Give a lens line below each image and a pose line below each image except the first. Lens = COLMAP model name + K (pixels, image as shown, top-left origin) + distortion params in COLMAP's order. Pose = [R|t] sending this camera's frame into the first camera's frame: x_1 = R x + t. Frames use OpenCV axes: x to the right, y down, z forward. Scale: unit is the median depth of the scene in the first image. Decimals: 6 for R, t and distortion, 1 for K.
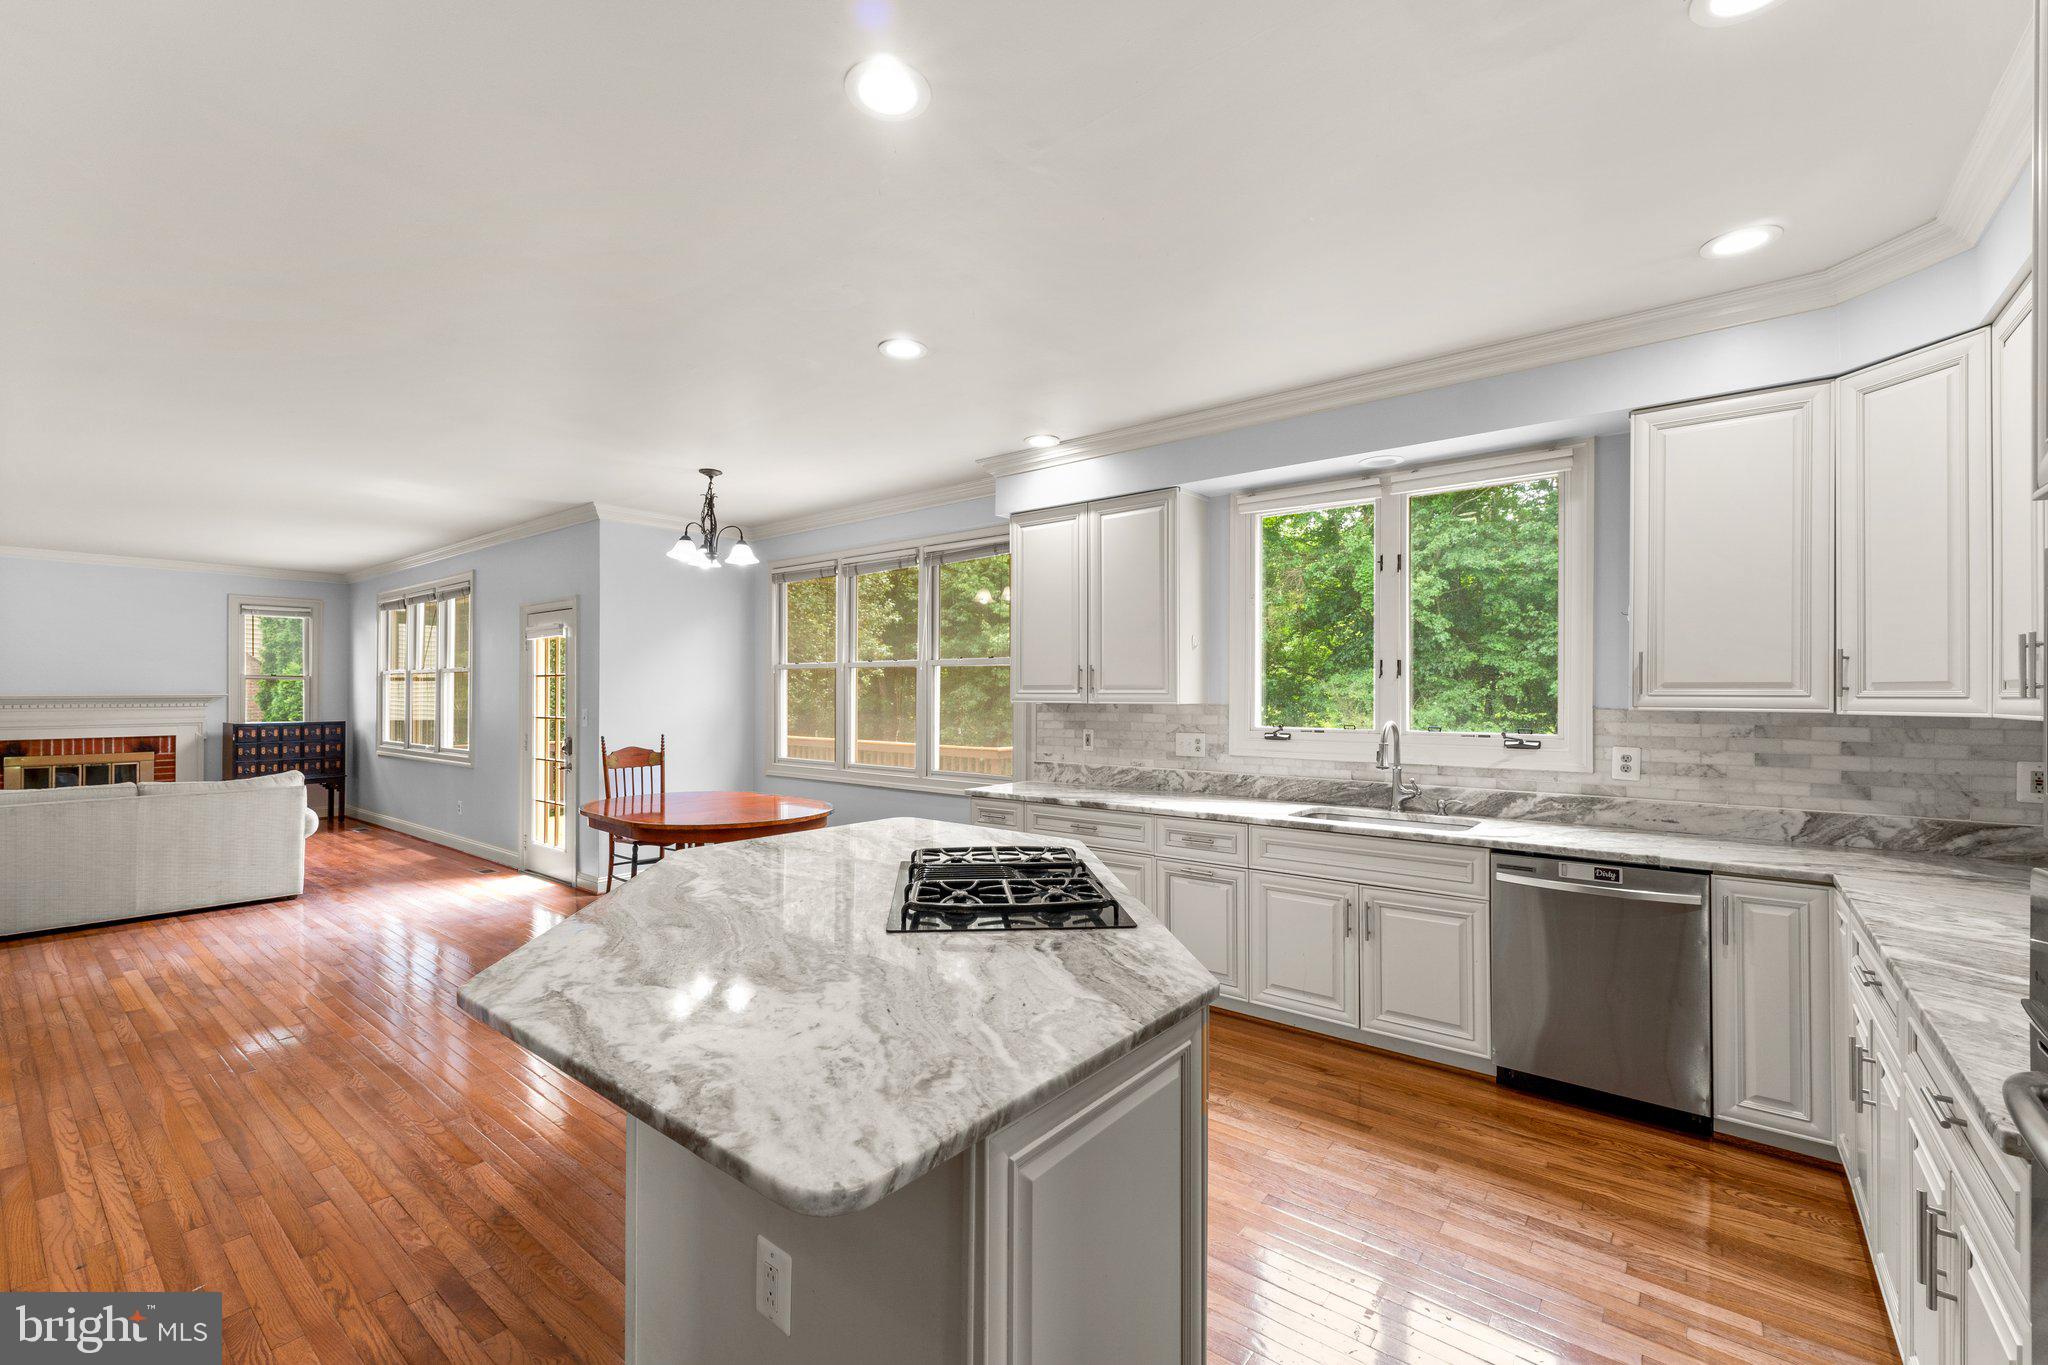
lens RADIAL K [[862.9, 0, 1025.7], [0, 862.9, 687.4], [0, 0, 1]] dist [0.005863, -0.000911]
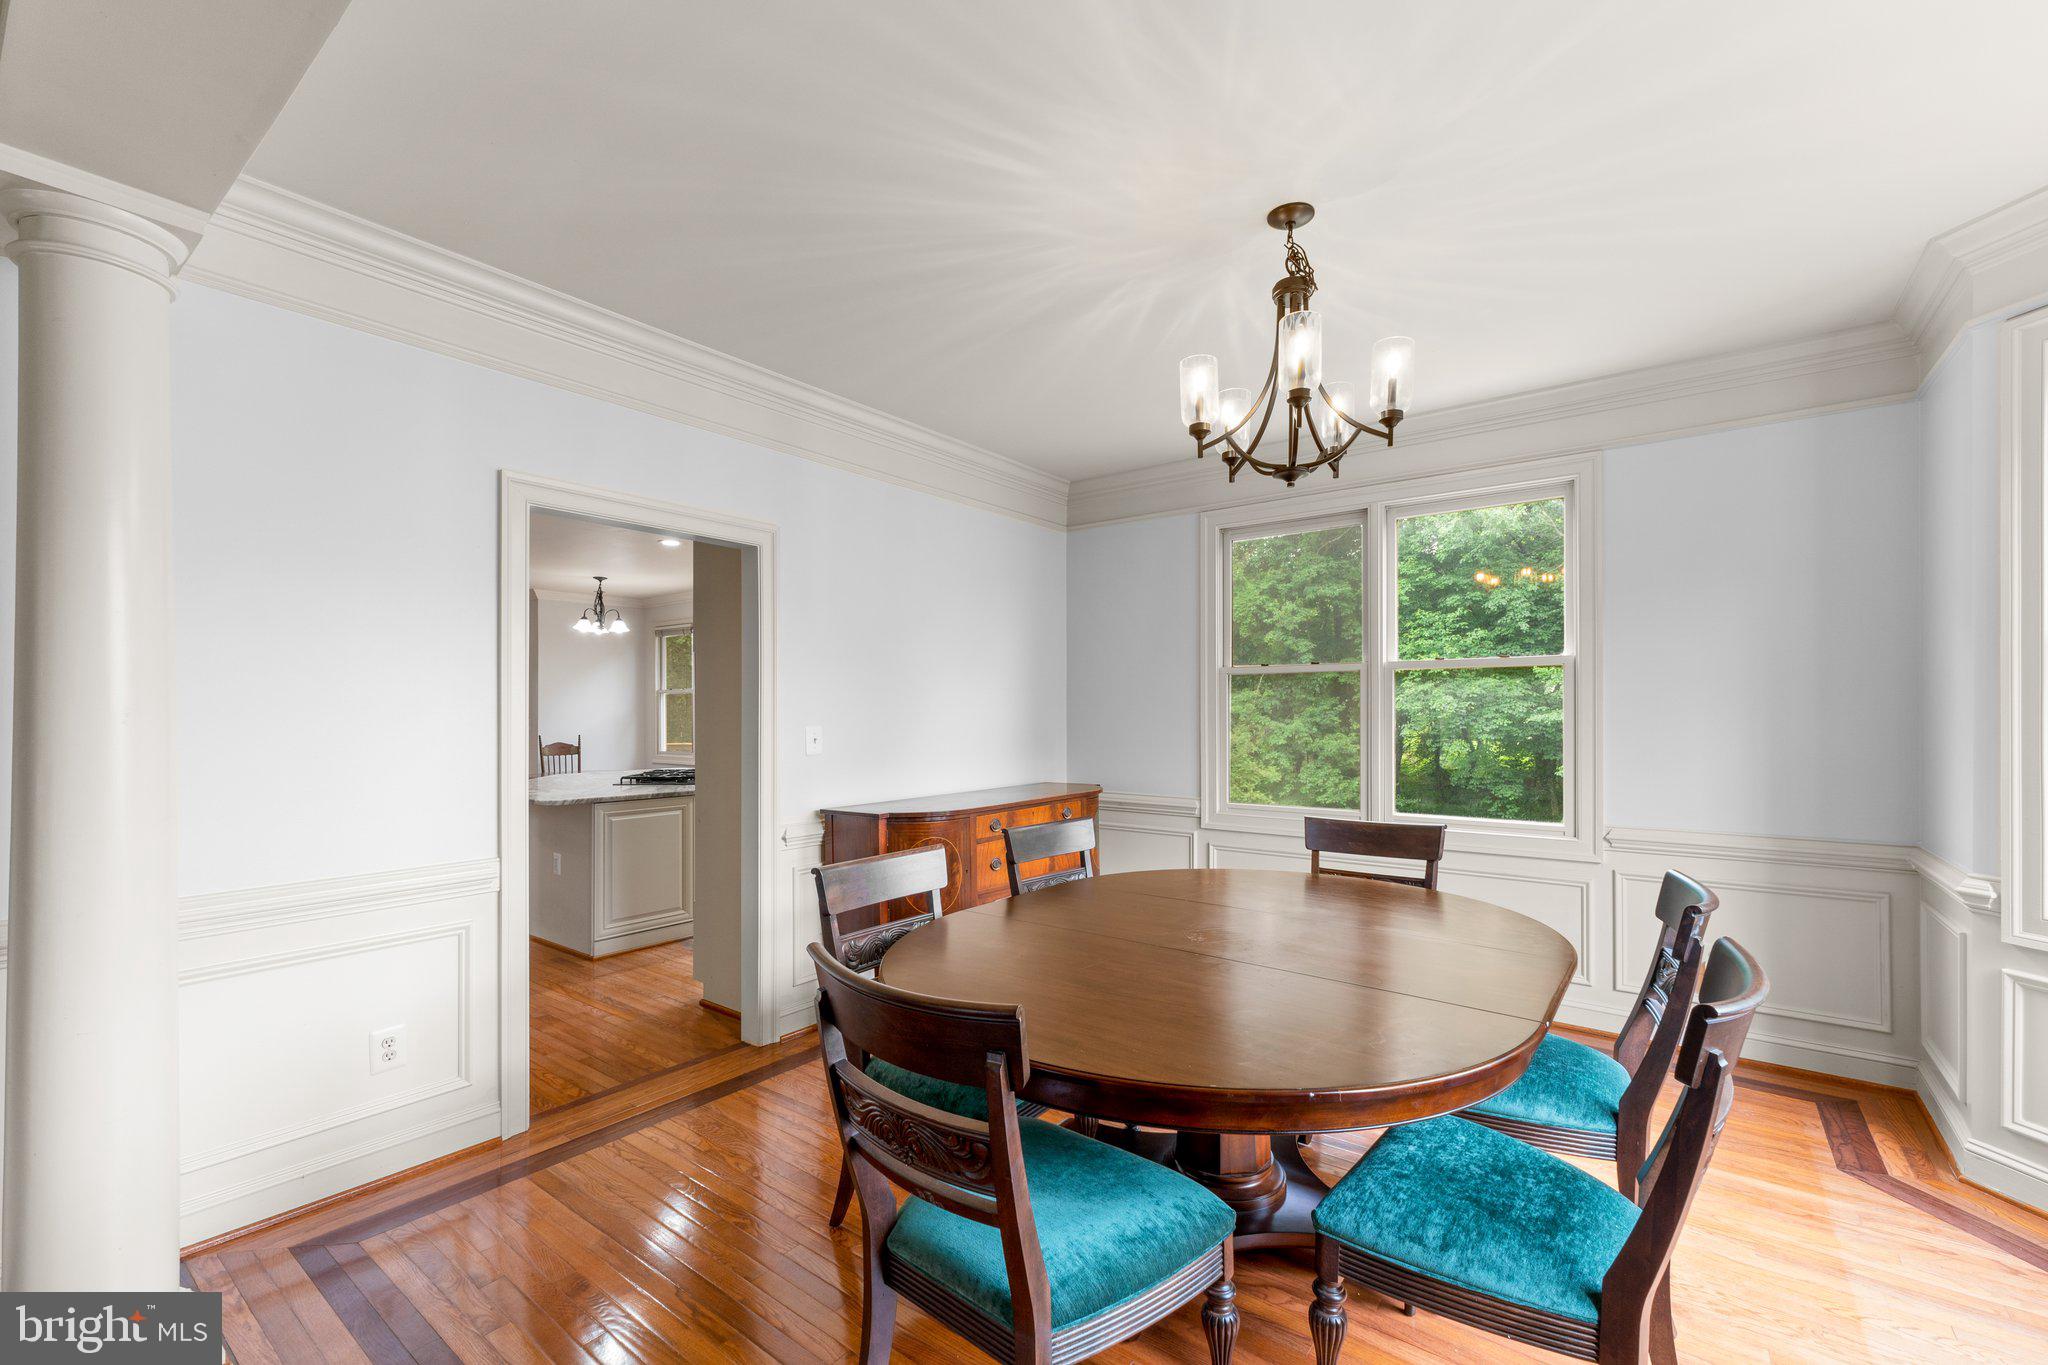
lens RADIAL K [[862.9, 0, 1005.8], [0, 862.9, 709.7], [0, 0, 1]] dist [0.005863, -0.000911]
pose [[0.999923, -0.005937, 0.010914, 0.365180], [0.005904, 0.999978, 0.003050, 0.008641], [-0.010932, -0.002985, 0.999936, -0.627109]]
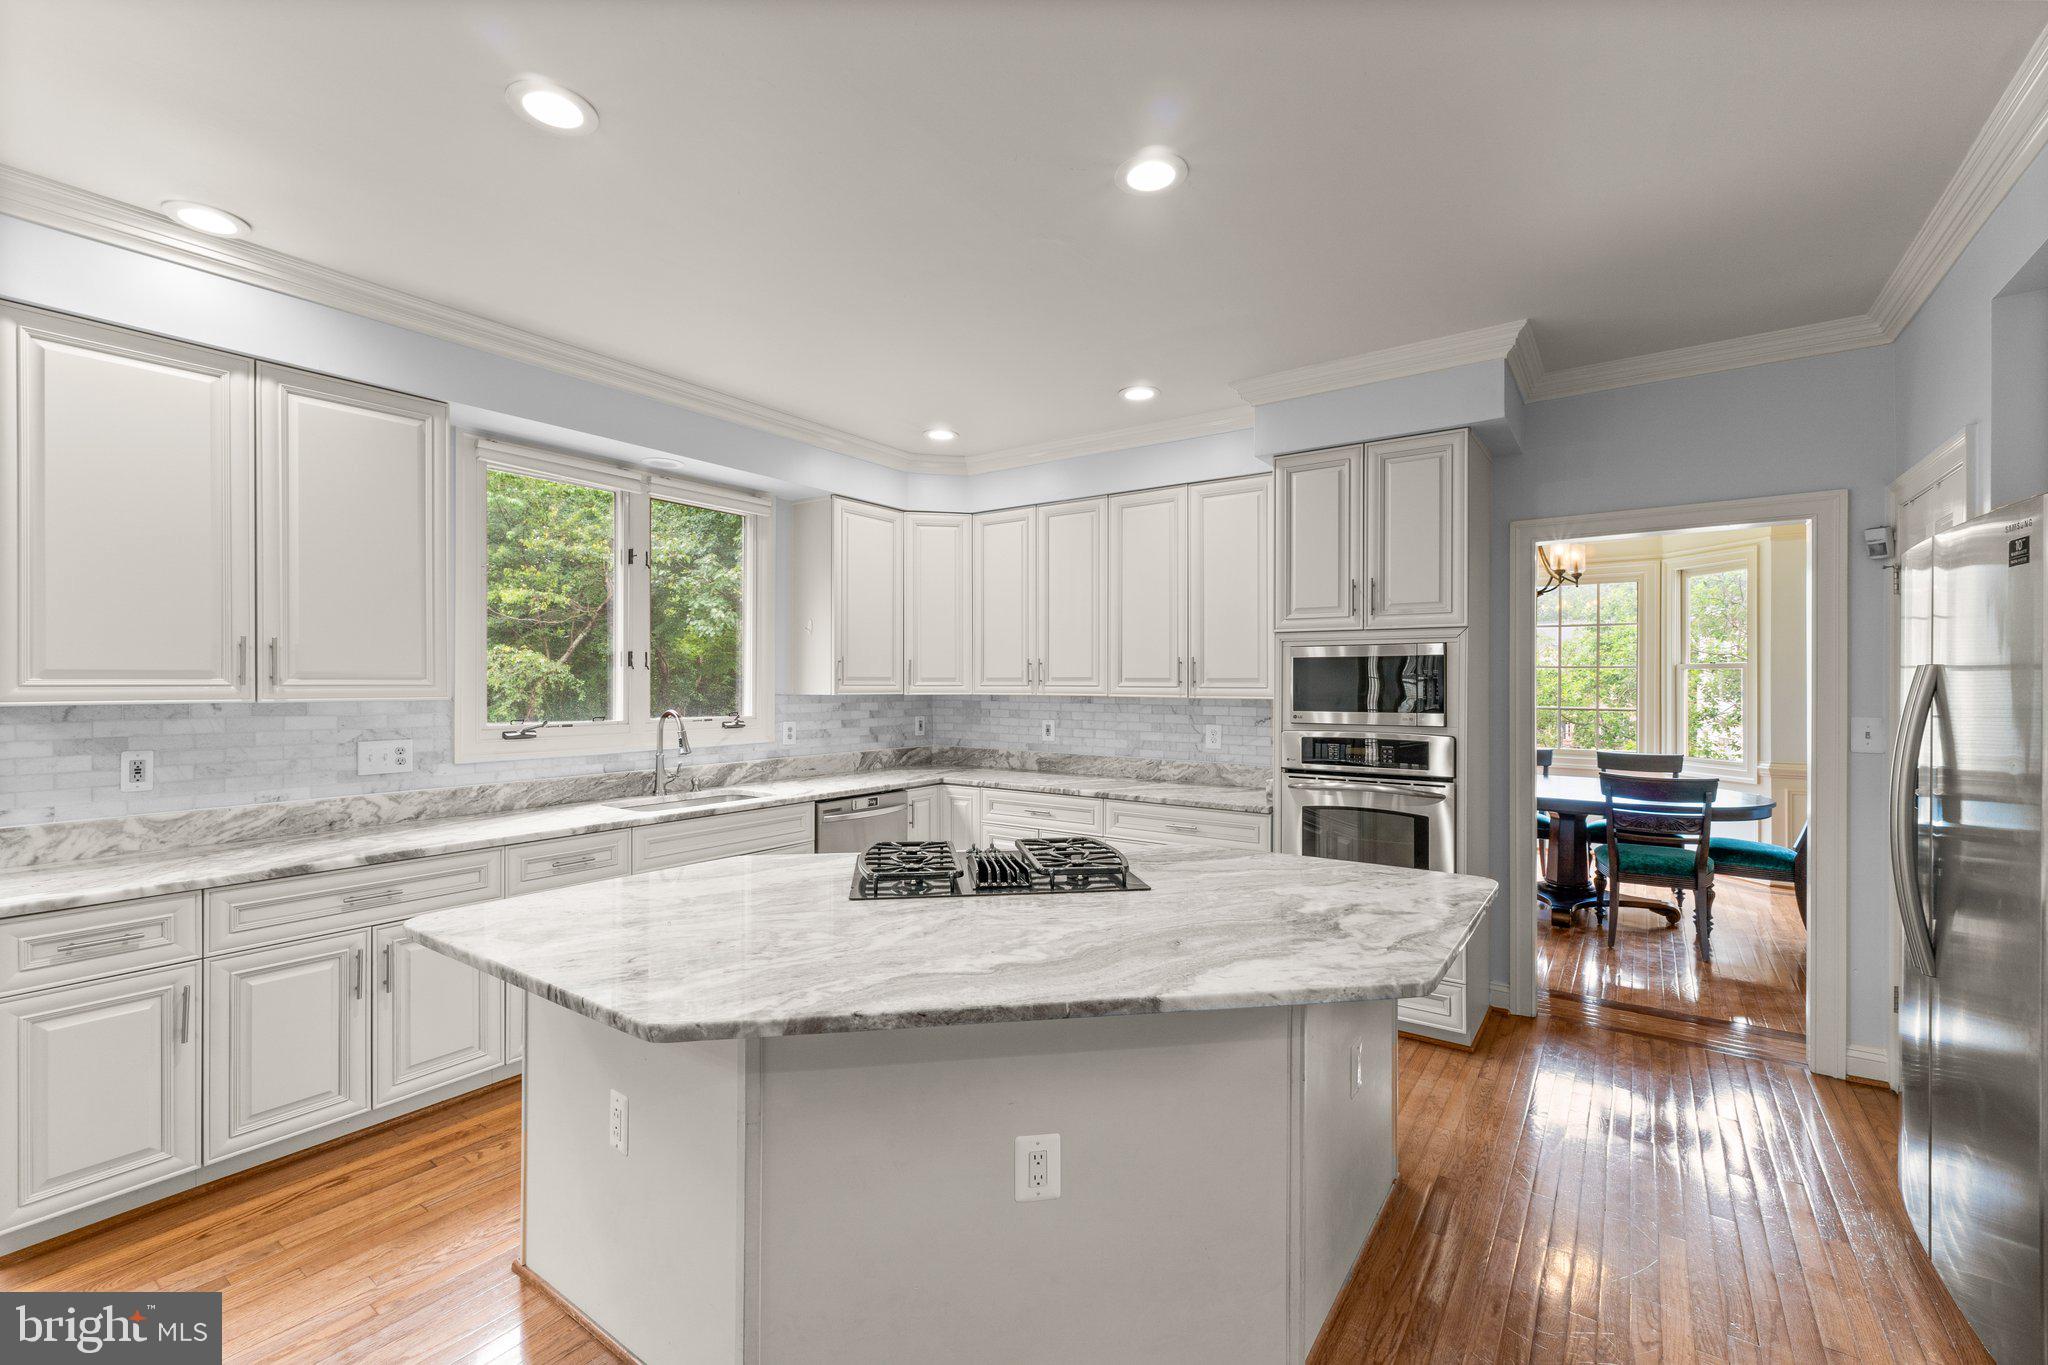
lens RADIAL K [[862.9, 0, 1017.8], [0, 862.9, 685.0], [0, 0, 1]] dist [0.005863, -0.000911]
pose [[-0.048692, -0.003936, 0.998806, -0.428769], [-0.006202, 0.999974, 0.003638, 0.000798], [-0.998795, -0.006018, -0.048716, 0.400678]]
